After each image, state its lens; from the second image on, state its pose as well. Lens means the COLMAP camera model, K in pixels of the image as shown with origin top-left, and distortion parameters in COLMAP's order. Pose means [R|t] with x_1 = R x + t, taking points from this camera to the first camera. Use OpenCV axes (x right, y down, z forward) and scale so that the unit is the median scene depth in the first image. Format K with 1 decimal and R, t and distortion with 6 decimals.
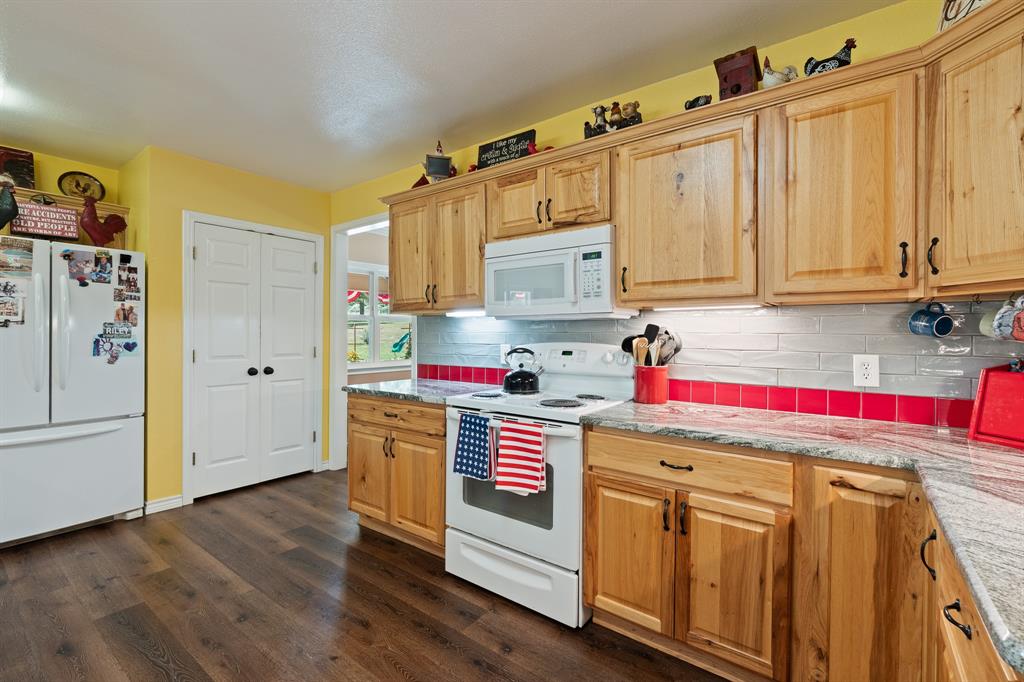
lens RADIAL K [[452.7, 0, 510.5], [0, 452.7, 333.8], [0, 0, 1]] dist [-0.004001, 0.001450]
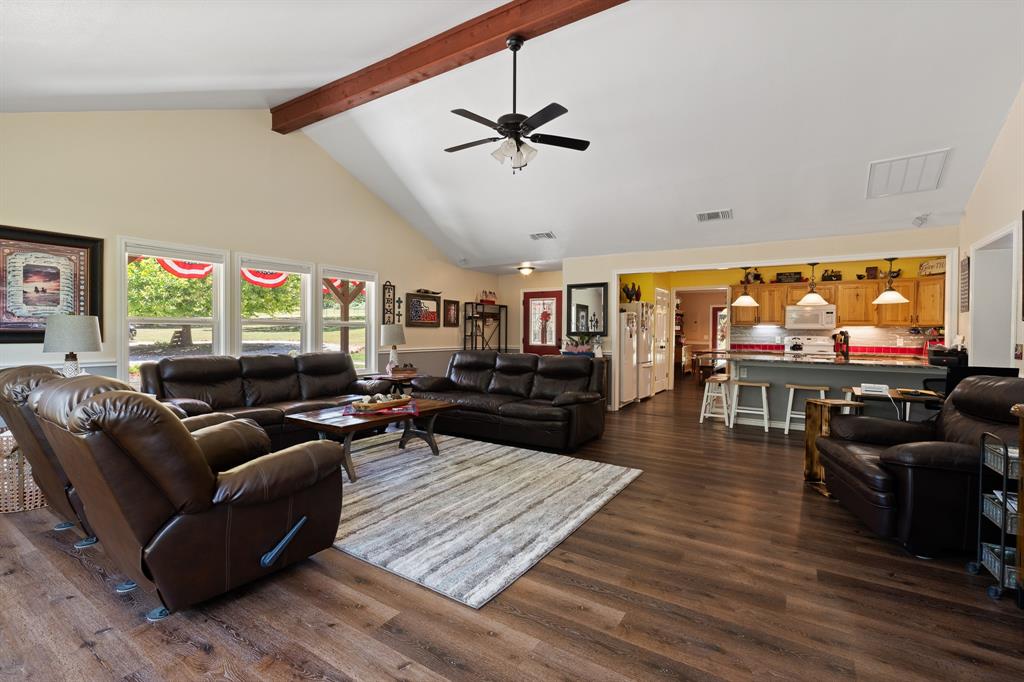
lens RADIAL K [[452.7, 0, 512.8], [0, 452.7, 339.6], [0, 0, 1]] dist [-0.004001, 0.001450]
pose [[0.997259, 0.008288, 0.073521, -3.060247], [-0.009437, 0.999839, 0.015291, 0.021321], [-0.073383, -0.015943, 0.997176, -2.881424]]
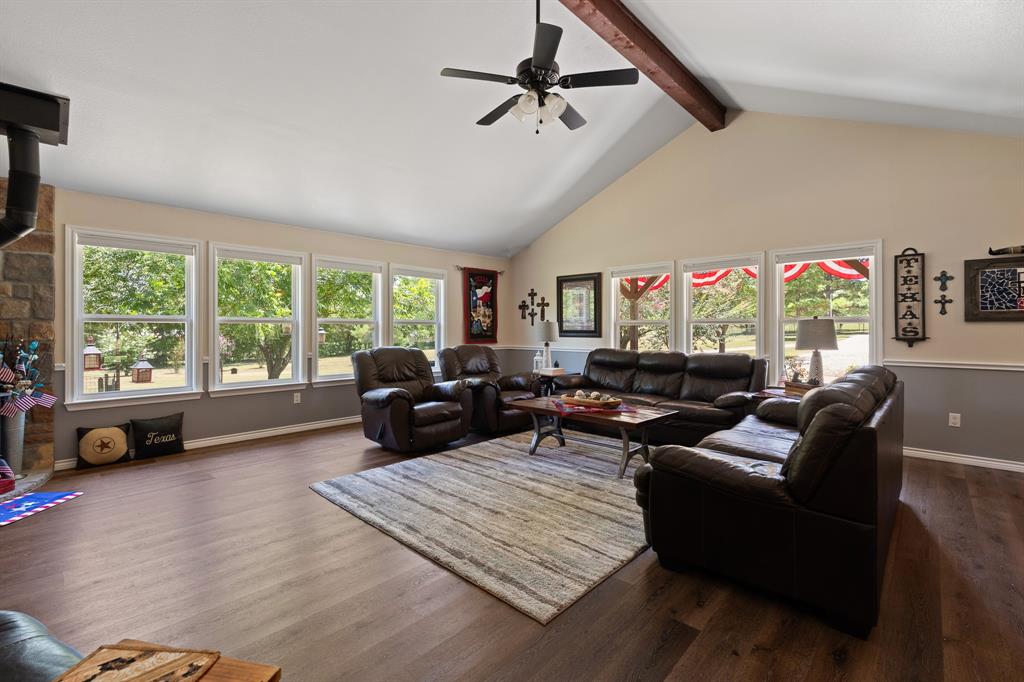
lens RADIAL K [[452.7, 0, 510.4], [0, 452.7, 330.7], [0, 0, 1]] dist [-0.004001, 0.001450]
pose [[-0.109718, 0.004816, -0.993951, -1.302059], [-0.003893, 0.999979, 0.005275, 0.017724], [0.993955, 0.004448, -0.109697, -0.796033]]
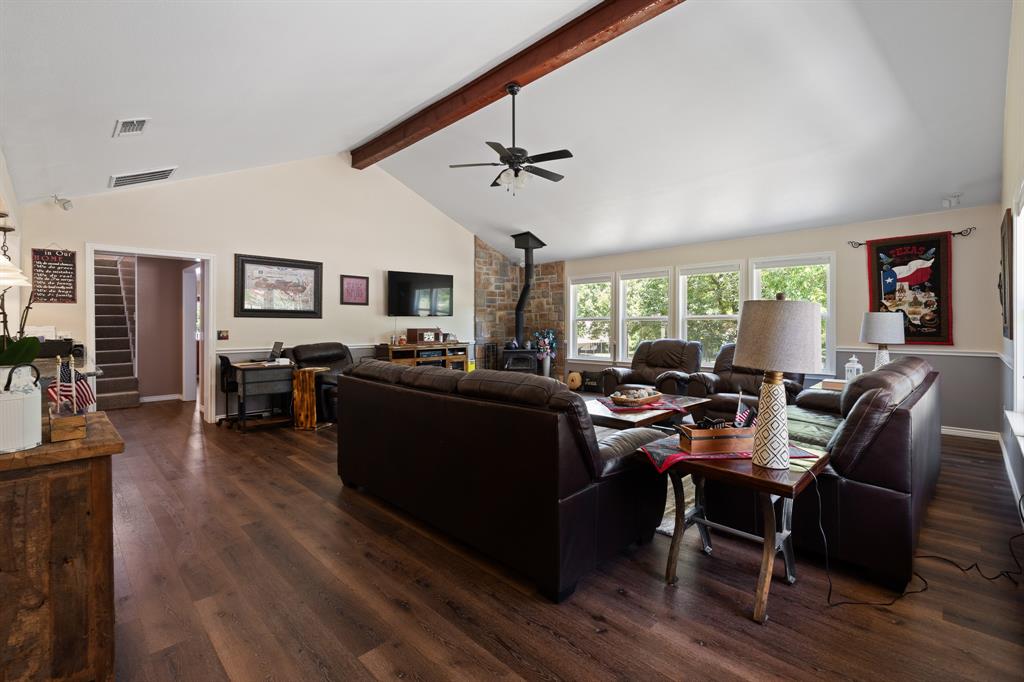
lens RADIAL K [[452.7, 0, 509.3], [0, 452.7, 326.5], [0, 0, 1]] dist [-0.004001, 0.001450]
pose [[-0.990215, 0.003941, 0.139493, -3.252106], [0.004962, 0.999963, 0.006975, 0.013289], [-0.139460, 0.007599, -0.990198, 1.598885]]
